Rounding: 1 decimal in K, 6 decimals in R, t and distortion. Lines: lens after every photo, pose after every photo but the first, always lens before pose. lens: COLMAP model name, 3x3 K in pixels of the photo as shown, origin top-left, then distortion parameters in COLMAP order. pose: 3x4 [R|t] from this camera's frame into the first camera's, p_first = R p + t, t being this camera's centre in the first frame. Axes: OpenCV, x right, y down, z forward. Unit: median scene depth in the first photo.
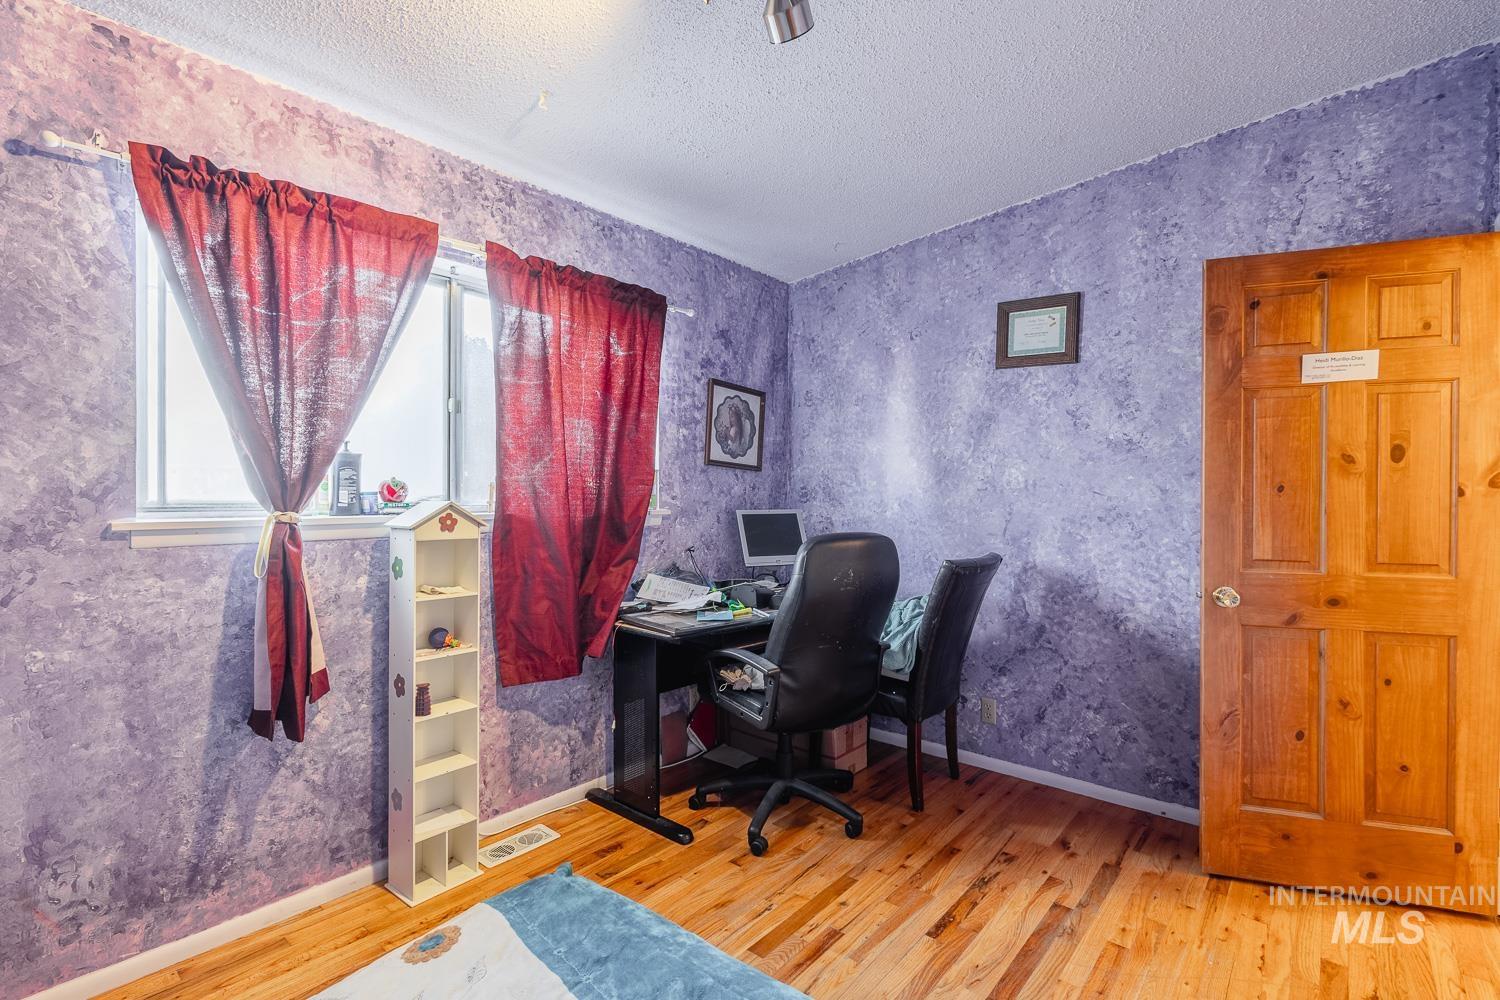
lens RADIAL K [[706.8, 0, 750.0], [0, 706.8, 500.0], [0, 0, 1]] dist [0.005822, -0.000785]
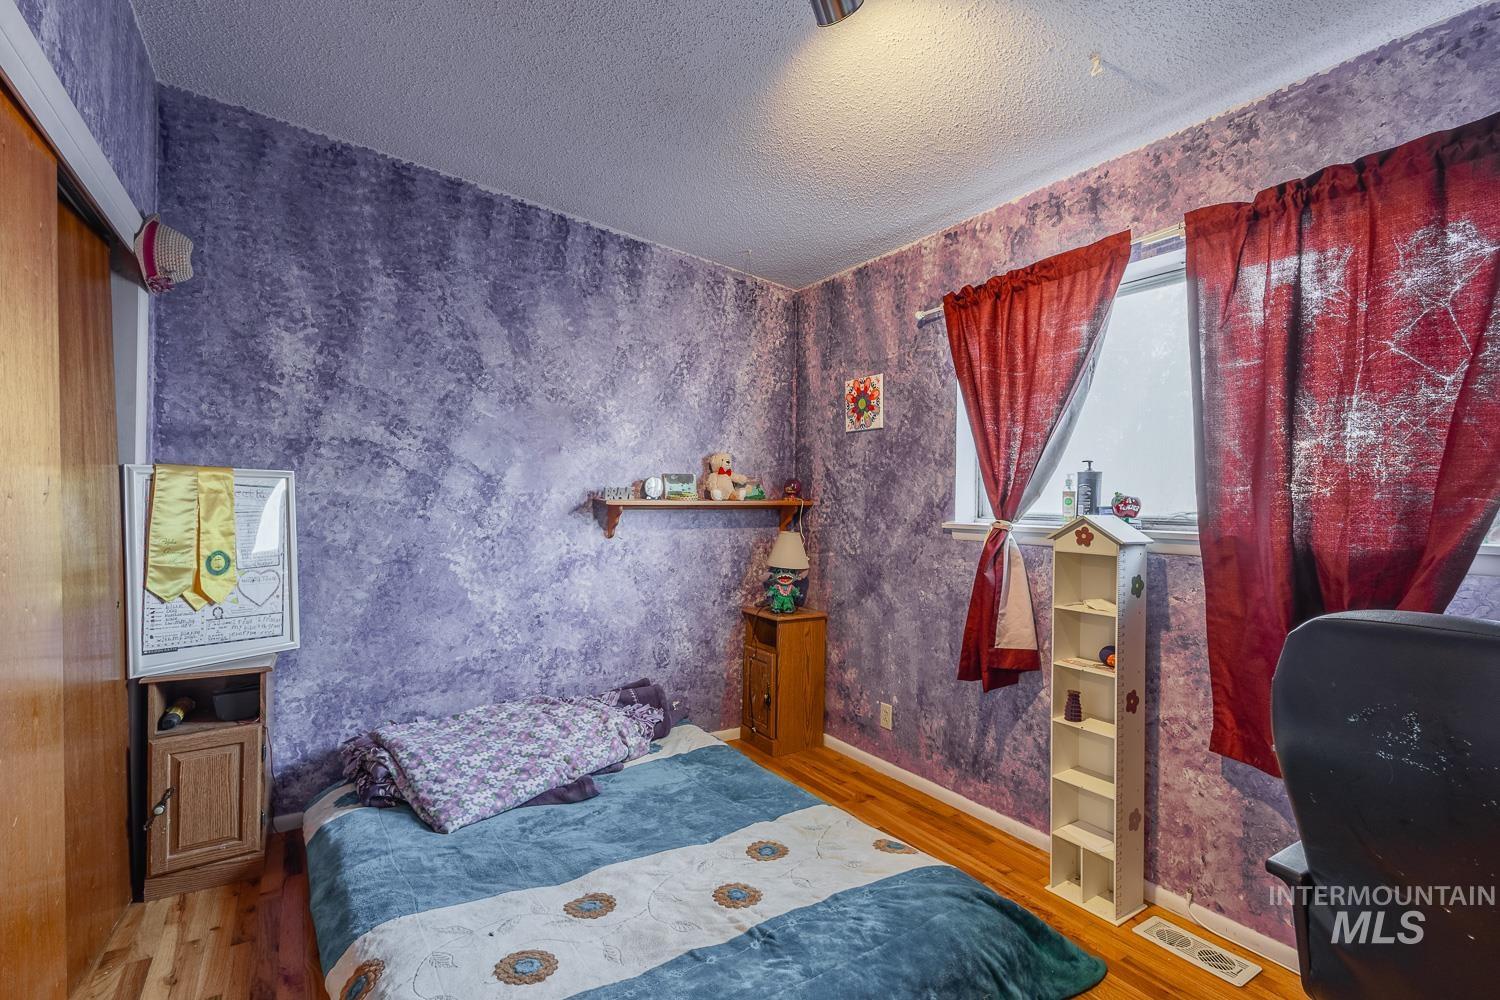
lens RADIAL K [[706.8, 0, 750.0], [0, 706.8, 500.0], [0, 0, 1]] dist [0.005822, -0.000785]
pose [[-0.313951, -0.010752, -0.949378, 0.705360], [-0.024864, 0.999686, -0.003099, -0.005199], [0.949113, 0.022633, -0.314120, 0.907606]]
